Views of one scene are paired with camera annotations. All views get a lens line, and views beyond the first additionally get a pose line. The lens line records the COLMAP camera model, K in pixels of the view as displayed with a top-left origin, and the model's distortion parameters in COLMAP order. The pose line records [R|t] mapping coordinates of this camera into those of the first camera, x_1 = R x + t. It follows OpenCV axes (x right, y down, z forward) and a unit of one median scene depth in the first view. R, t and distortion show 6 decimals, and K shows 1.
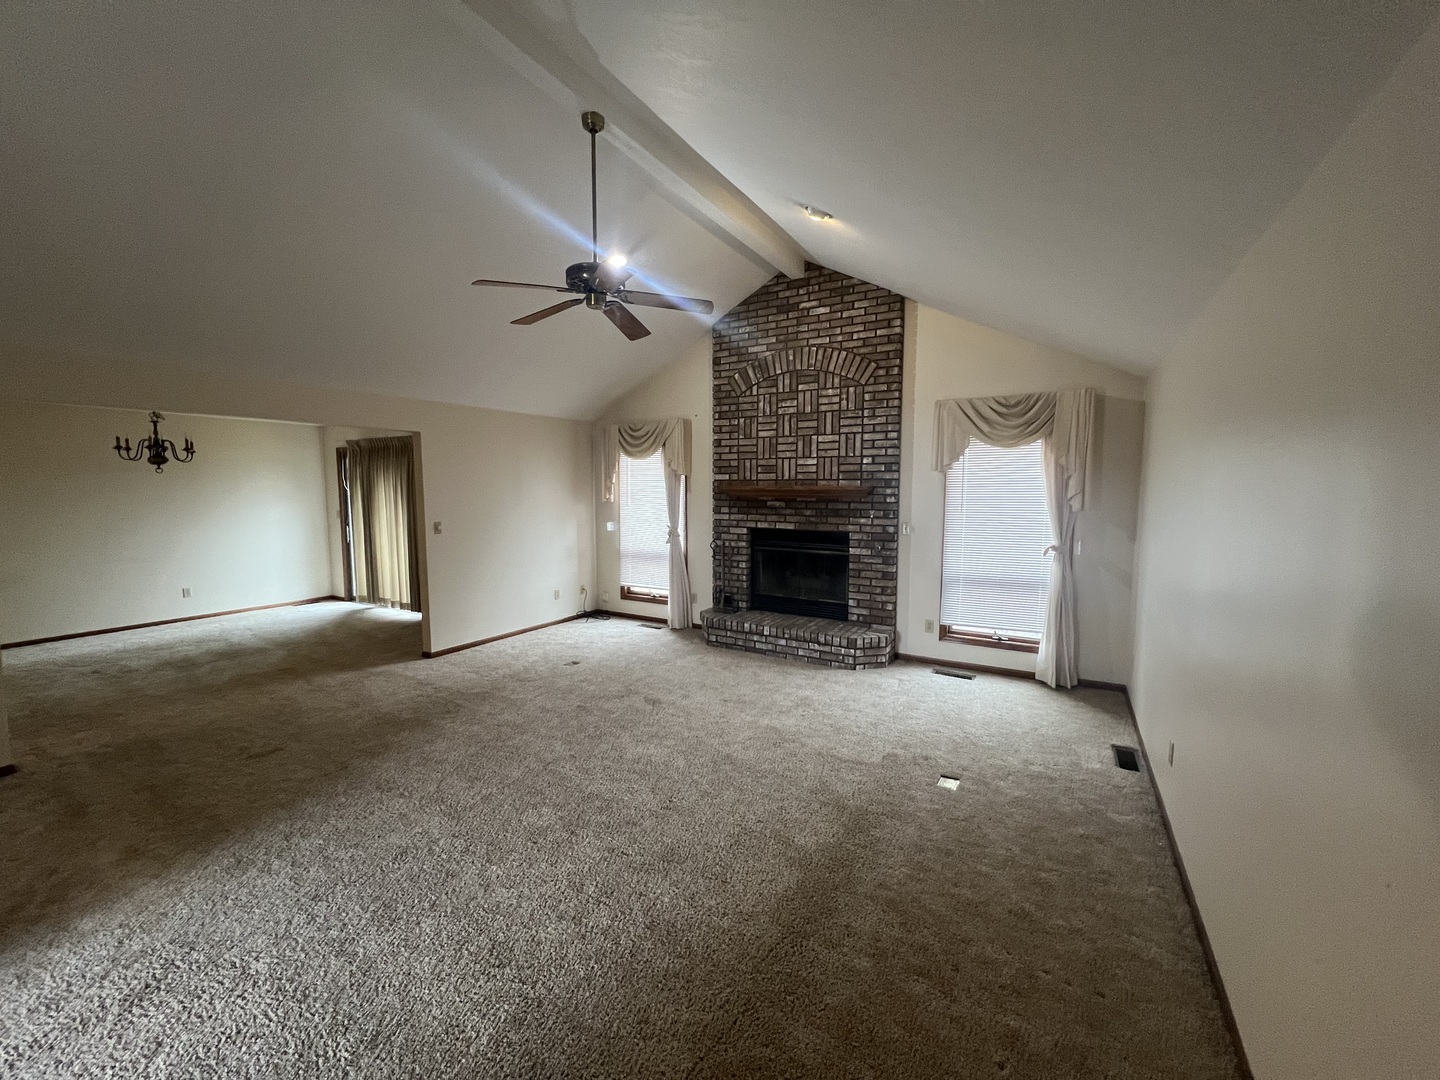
lens RADIAL K [[575.0, 0, 723.1], [0, 575.0, 535.3], [0, 0, 1]] dist [-0.001231, -0.000164]
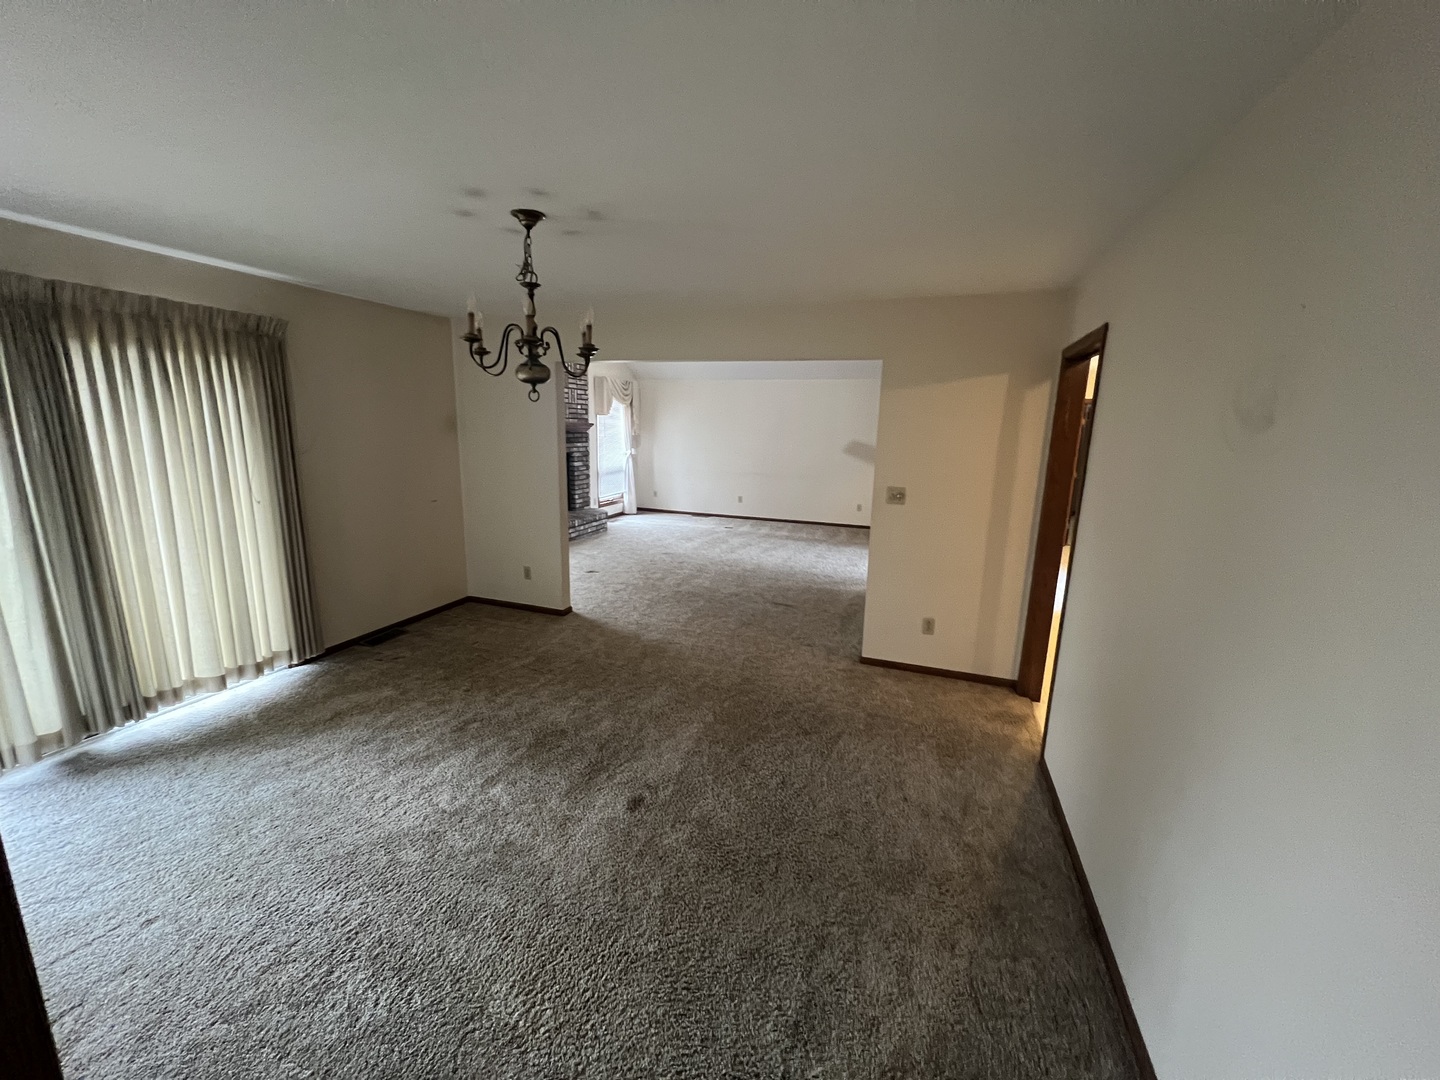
lens RADIAL K [[575.0, 0, 719.6], [0, 575.0, 538.7], [0, 0, 1]] dist [-0.001231, -0.000164]
pose [[-0.175014, -0.198335, 0.964382, -1.444247], [0.077213, 0.973718, 0.214268, -0.083394], [-0.981534, 0.111963, -0.155100, 0.892367]]
